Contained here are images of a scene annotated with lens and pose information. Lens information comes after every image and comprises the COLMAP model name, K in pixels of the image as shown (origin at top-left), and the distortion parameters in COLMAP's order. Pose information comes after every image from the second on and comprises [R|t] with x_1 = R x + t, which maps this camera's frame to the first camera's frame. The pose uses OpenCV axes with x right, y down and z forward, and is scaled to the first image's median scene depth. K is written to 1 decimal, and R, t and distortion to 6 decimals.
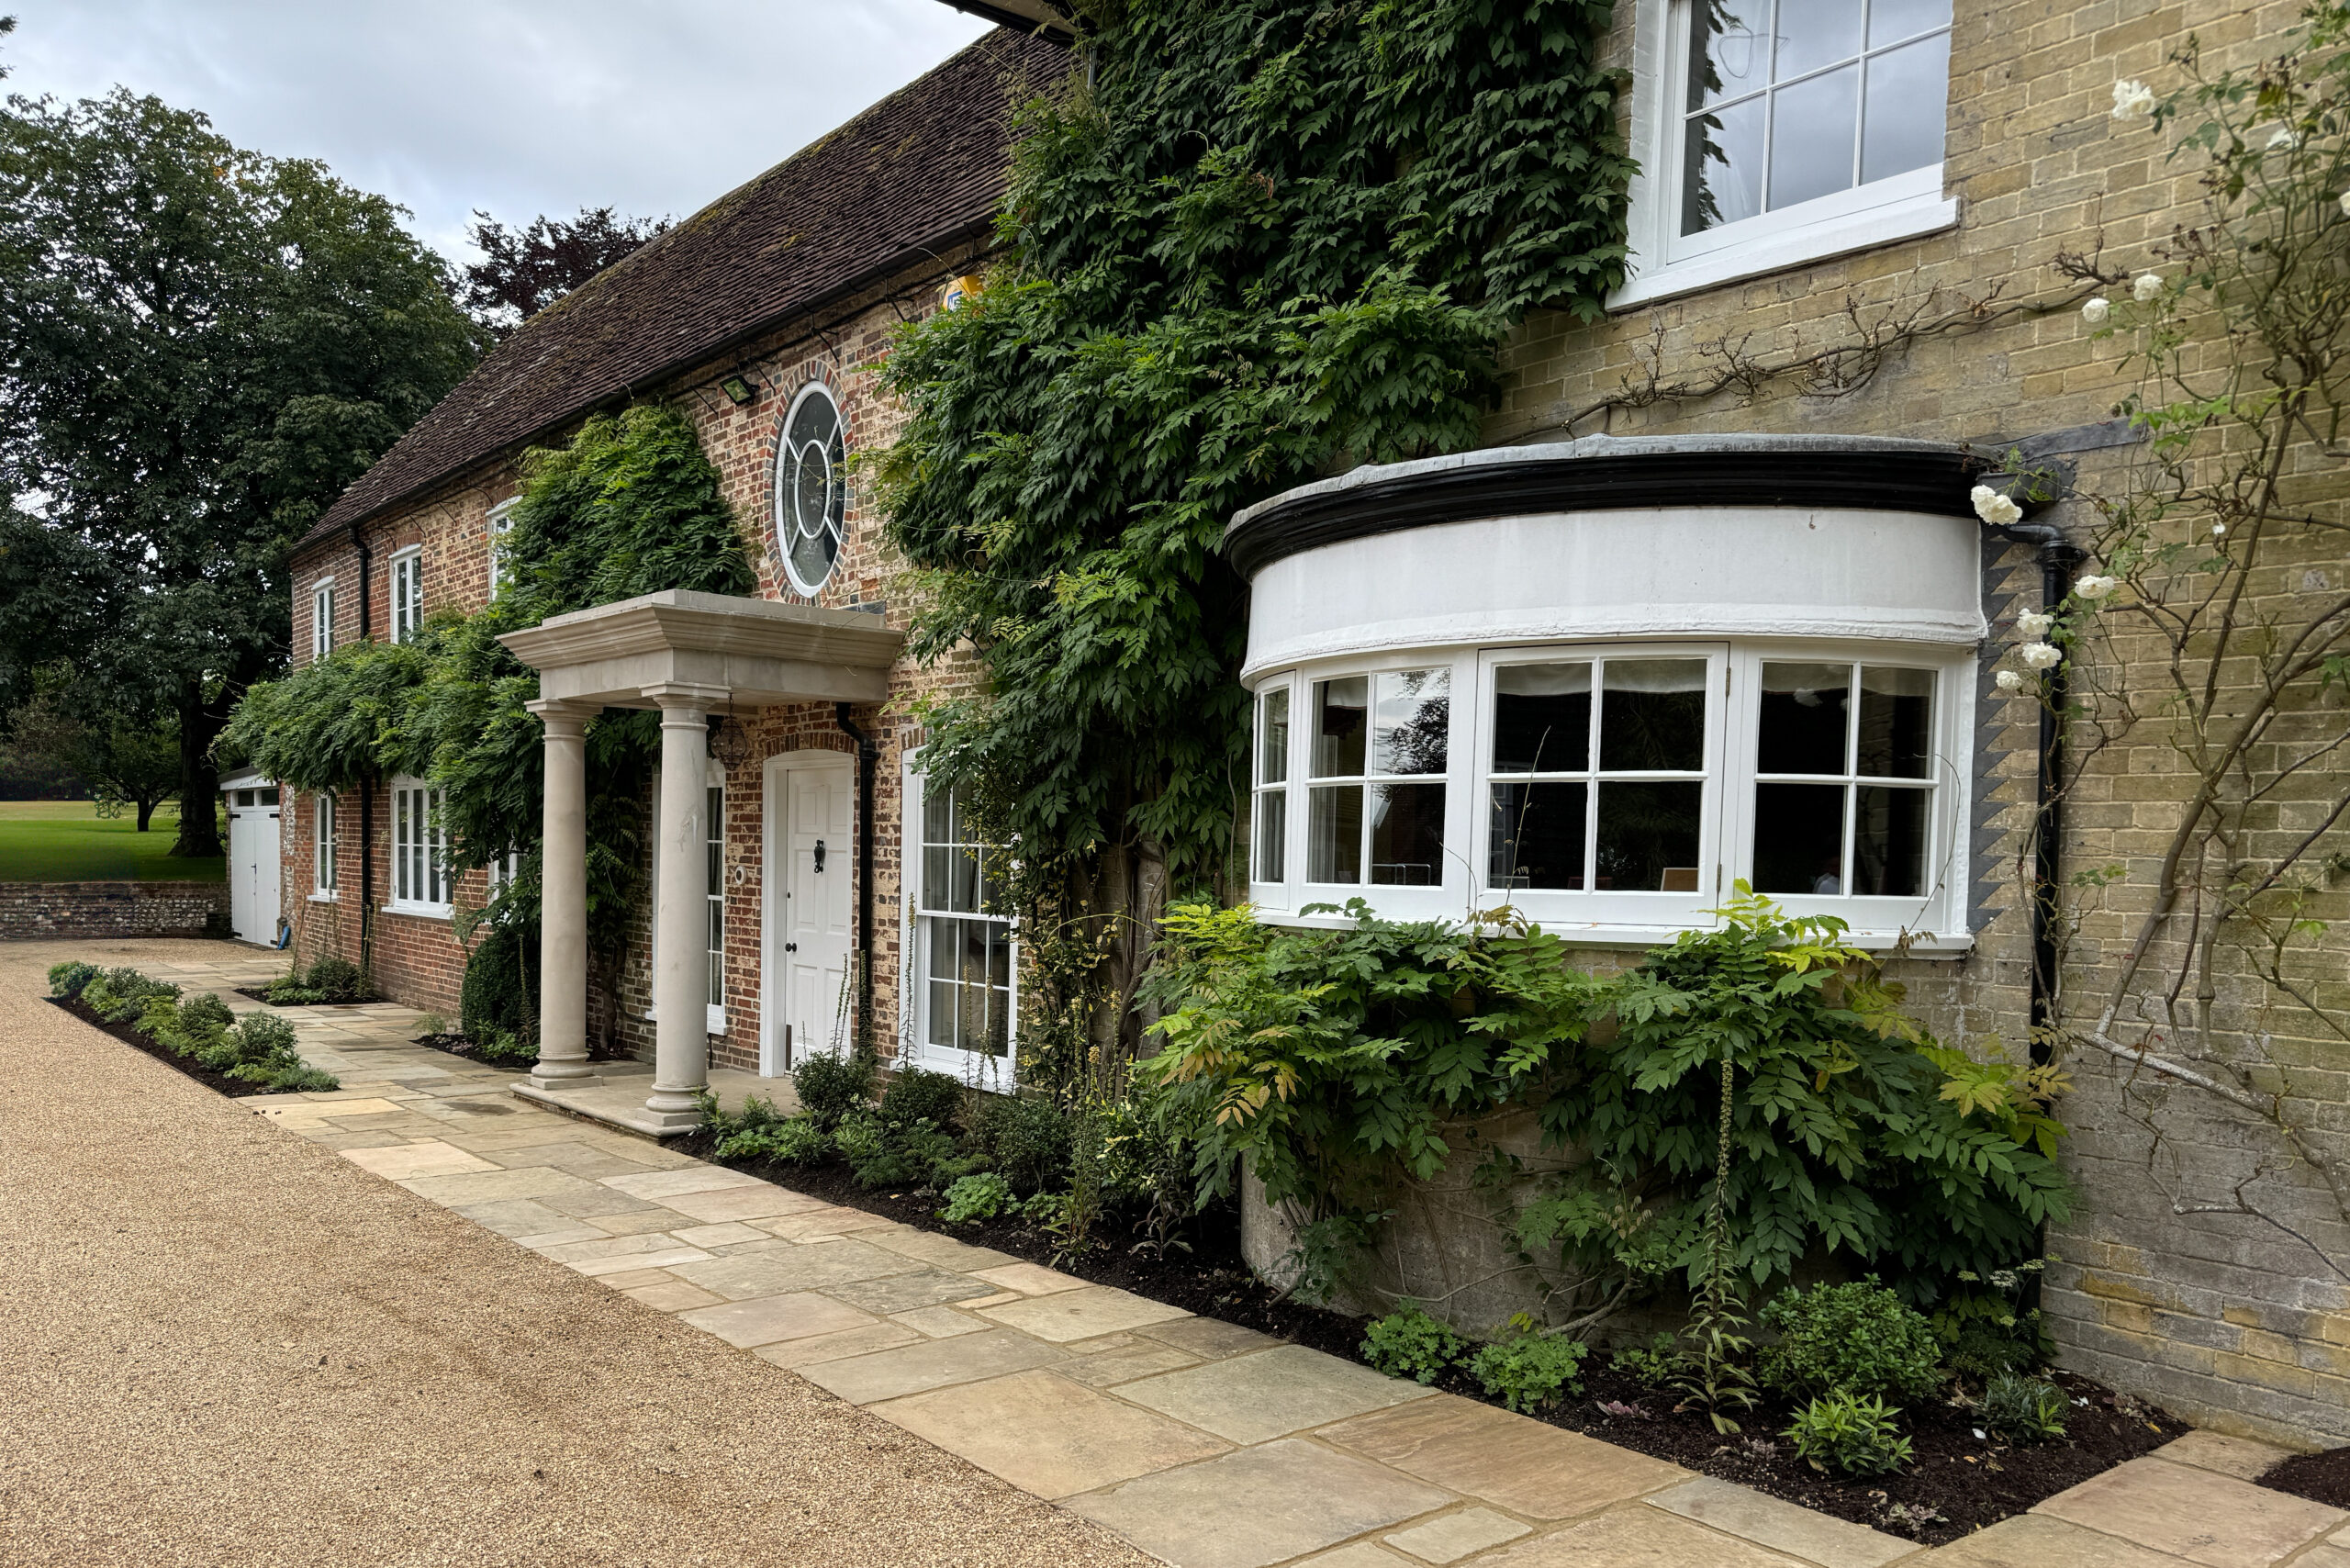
lens RADIAL K [[1700.5, 0, 1164.6], [0, 1700.5, 942.7], [0, 0, 1]] dist [0.101572, -0.132158]
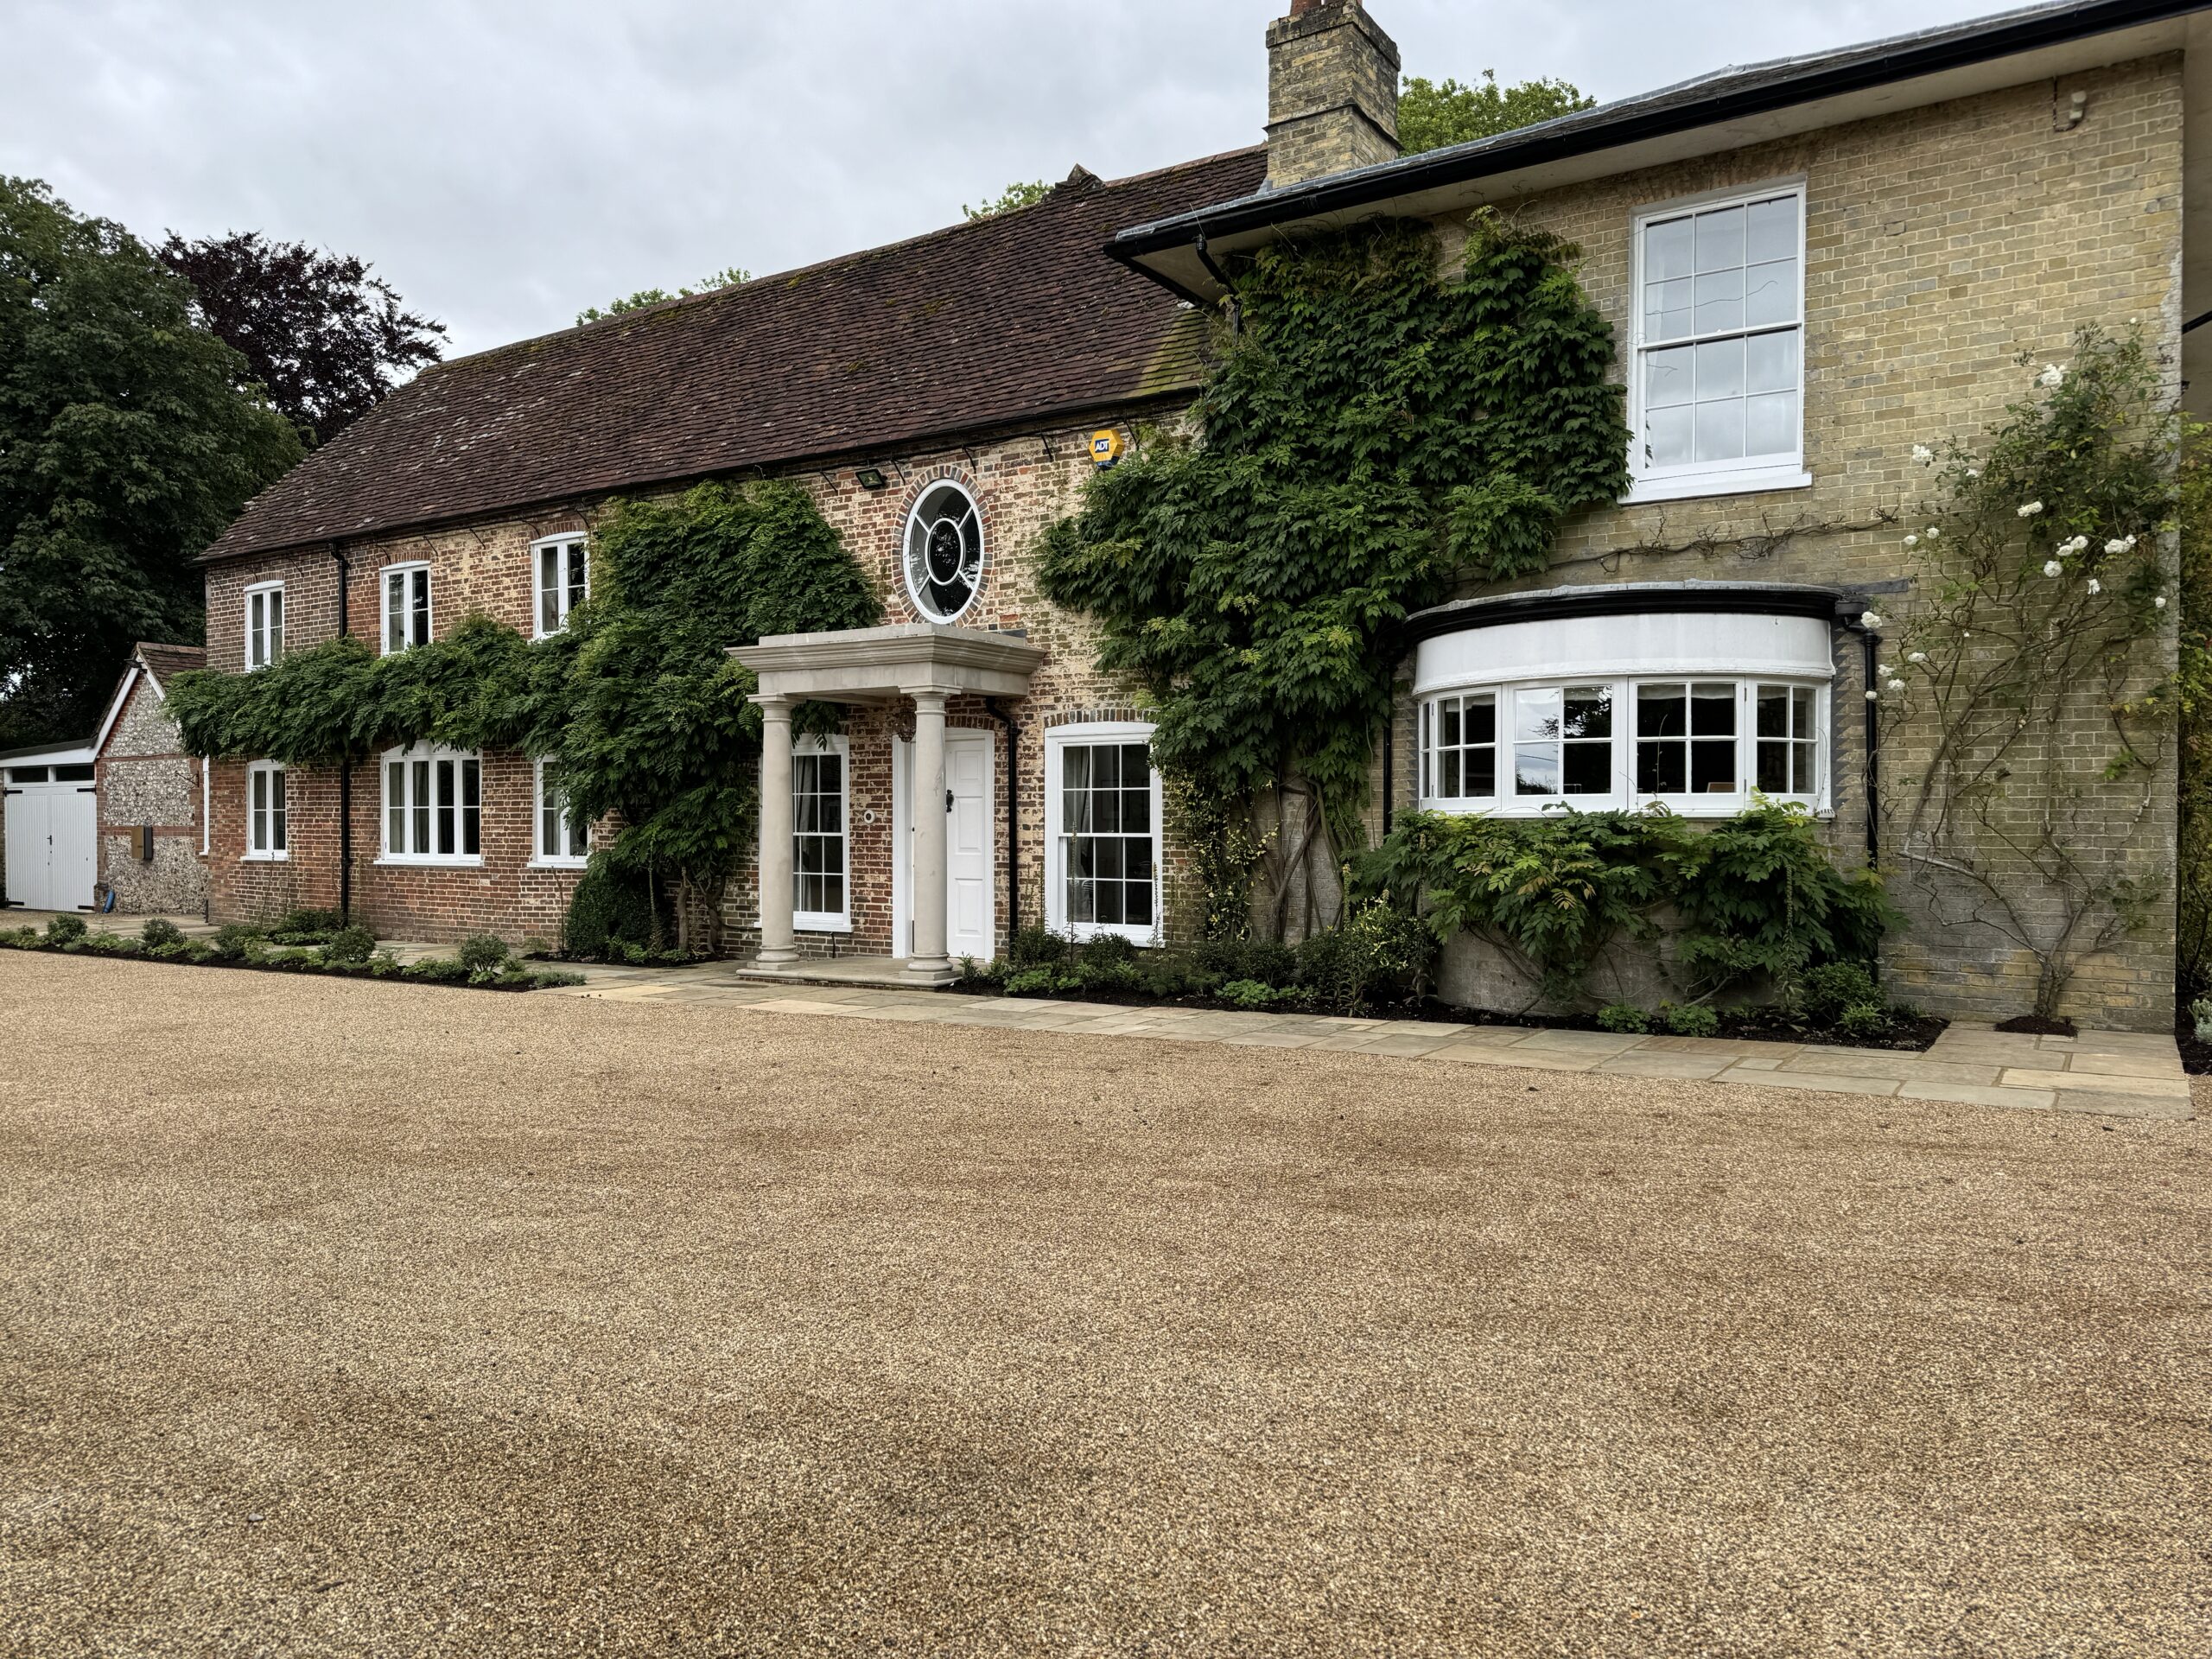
lens RADIAL K [[1509.3, 0, 1106.0], [0, 1509.3, 829.5], [0, 0, 1]] dist [0.130816, -0.257526]
pose [[0.953612, -0.023734, 0.300101, -0.736834], [0.036856, 0.998593, -0.038139, 0.043714], [-0.298774, 0.047430, 0.953145, -0.416823]]
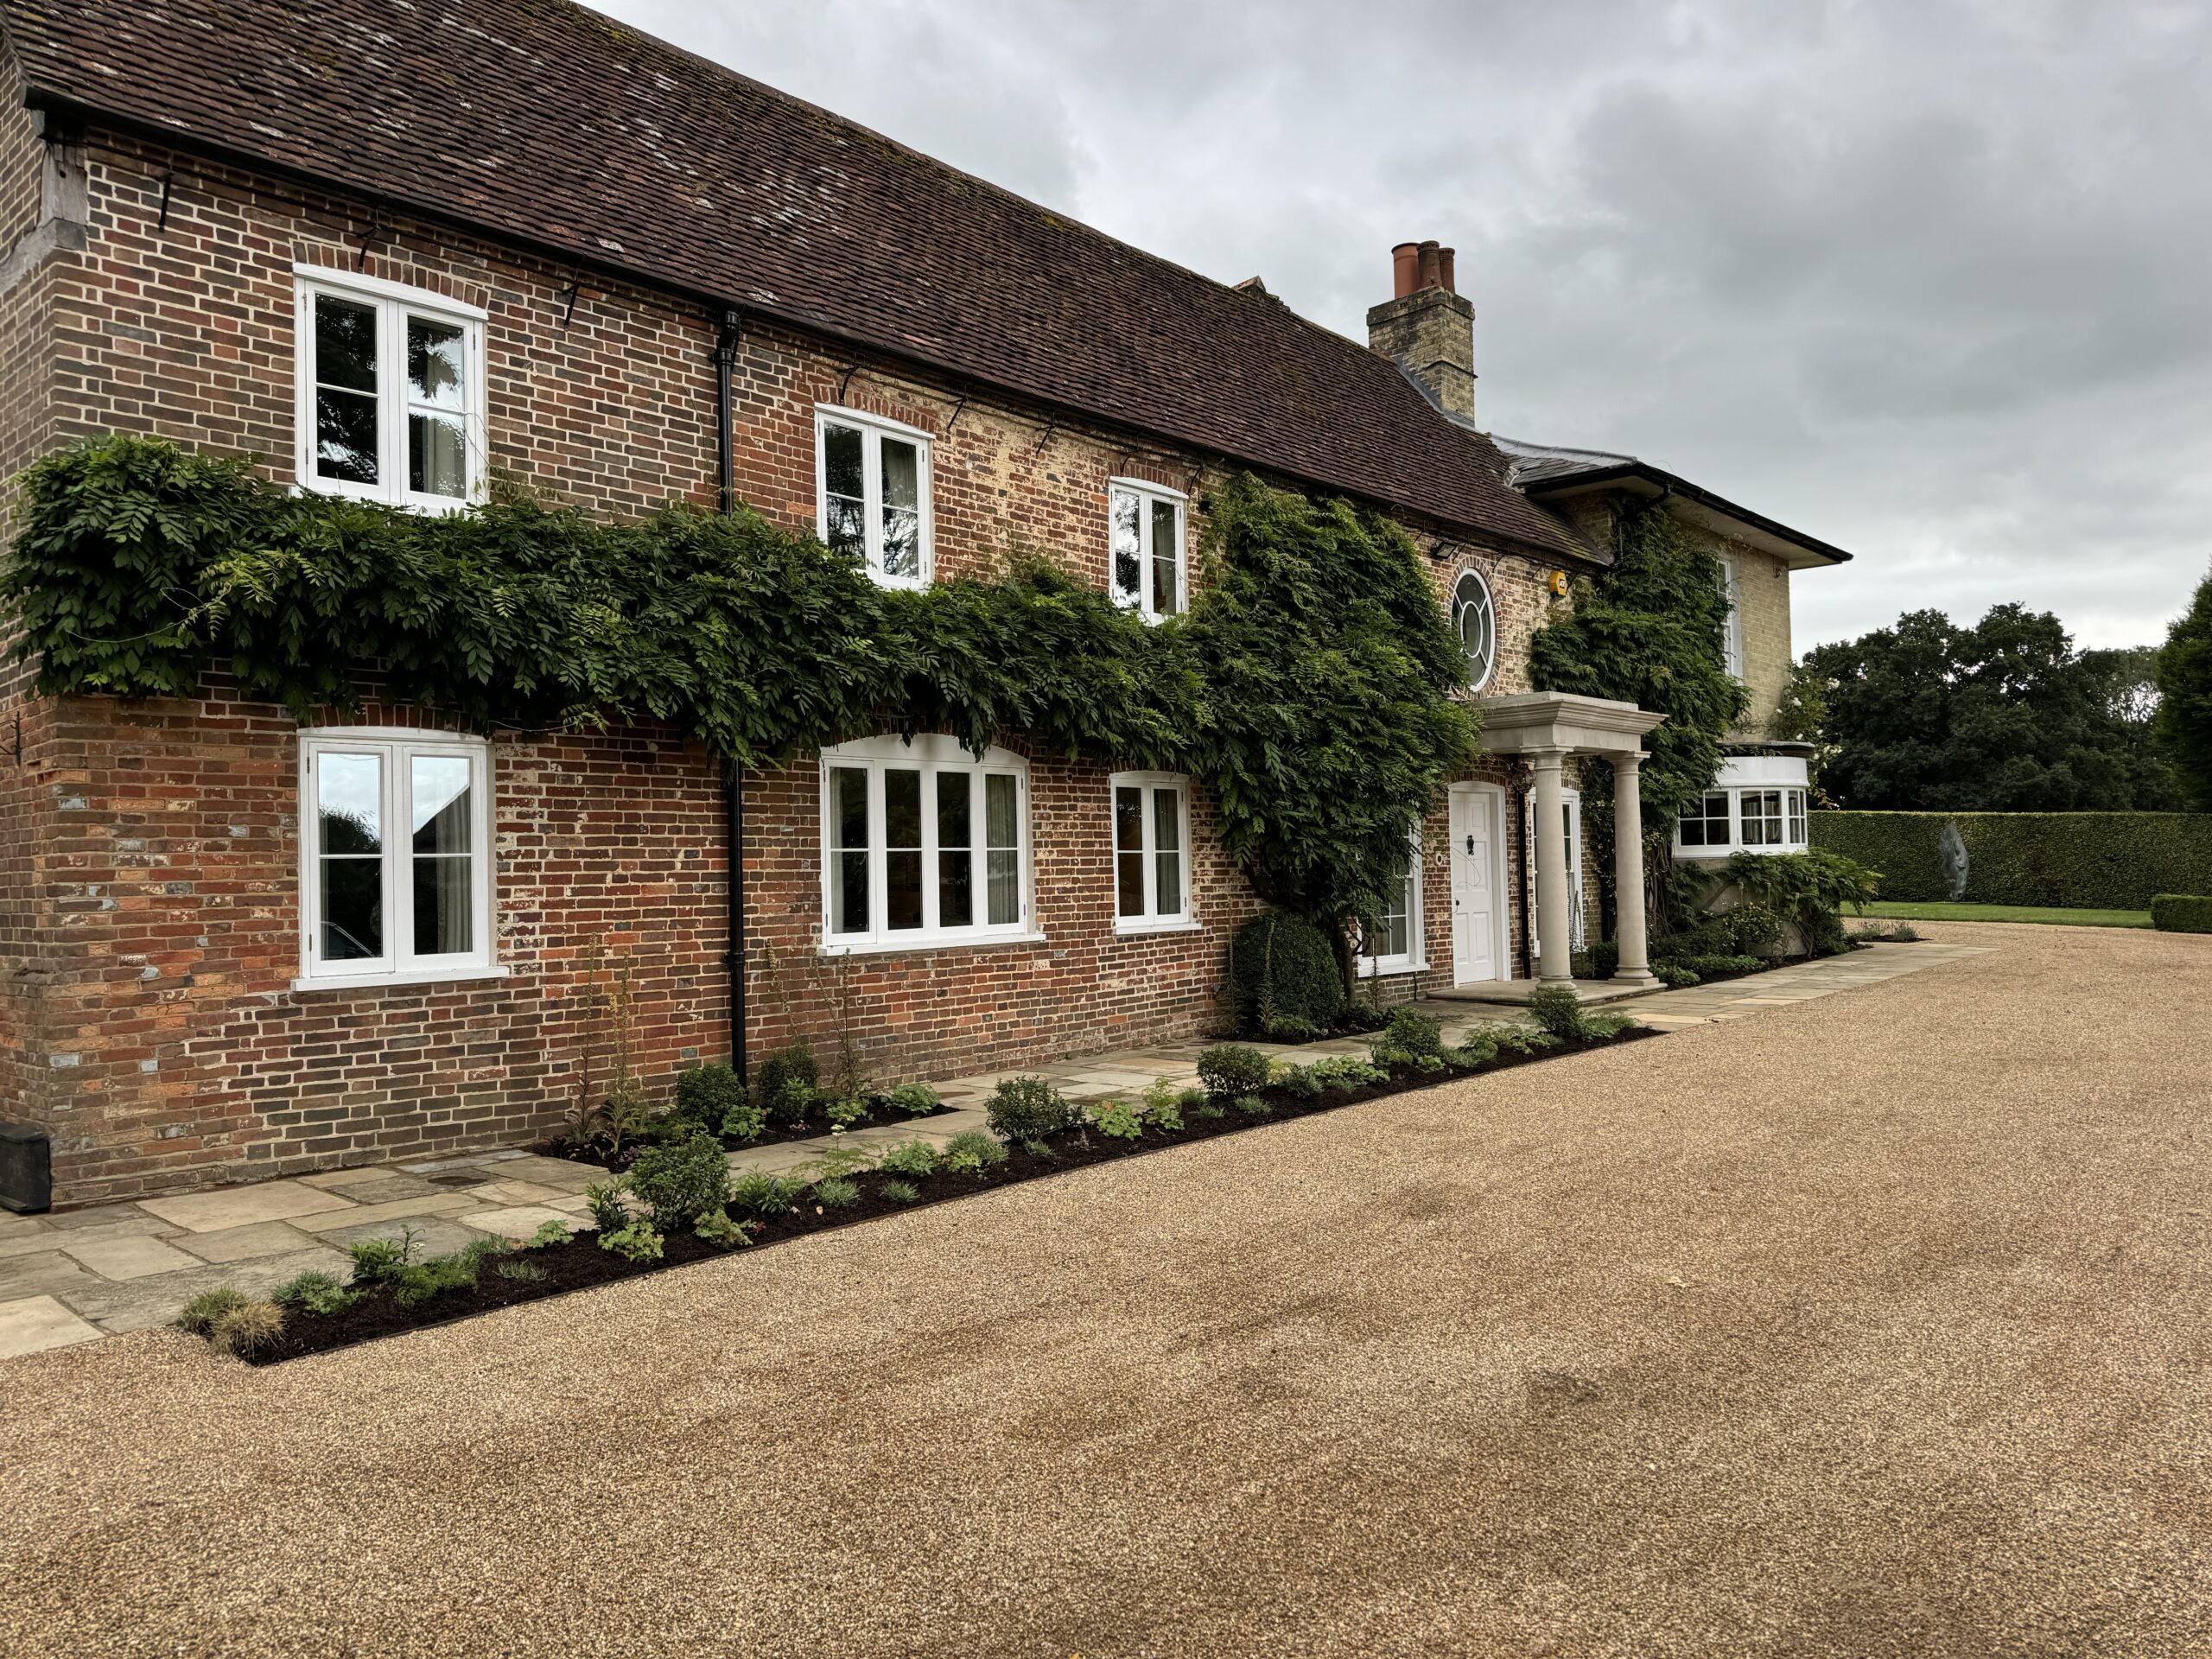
lens RADIAL K [[1520.5, 0, 1147.1], [0, 1520.5, 827.4], [0, 0, 1]] dist [0.072870, -0.089584]
pose [[-0.137676, 0.010821, 0.990418, -2.604614], [0.071022, 0.997474, -0.001025, -0.142099], [-0.987928, 0.070200, -0.138097, 2.424998]]
